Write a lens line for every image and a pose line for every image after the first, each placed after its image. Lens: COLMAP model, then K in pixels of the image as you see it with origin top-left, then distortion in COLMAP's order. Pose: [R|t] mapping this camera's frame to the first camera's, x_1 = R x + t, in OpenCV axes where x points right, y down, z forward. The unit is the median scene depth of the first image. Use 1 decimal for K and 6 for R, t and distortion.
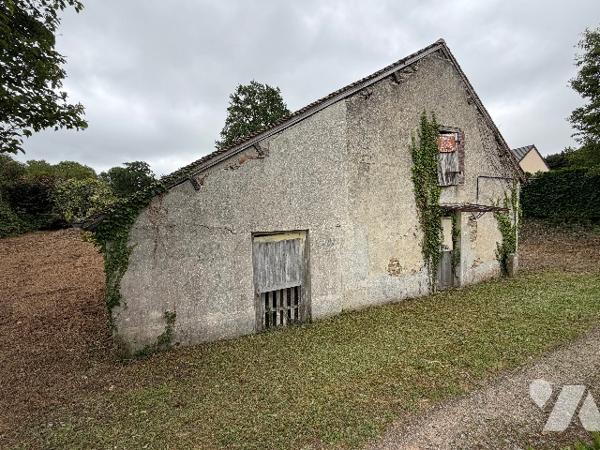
lens RADIAL K [[237.9, 0, 300.4], [0, 237.9, 222.5], [0, 0, 1]] dist [-0.000291, 0.000330]
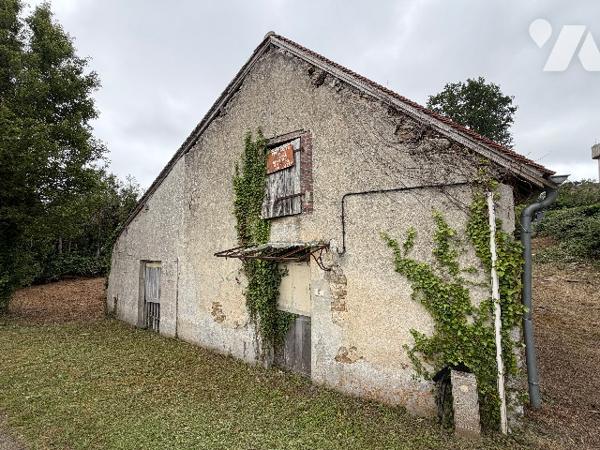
lens RADIAL K [[237.9, 0, 298.9], [0, 237.9, 224.4], [0, 0, 1]] dist [-0.000291, 0.000330]
pose [[0.603342, -0.028285, -0.796980, 1.304444], [-0.035153, 0.997456, -0.062012, -0.099402], [0.796707, 0.065430, 0.600813, 0.674275]]
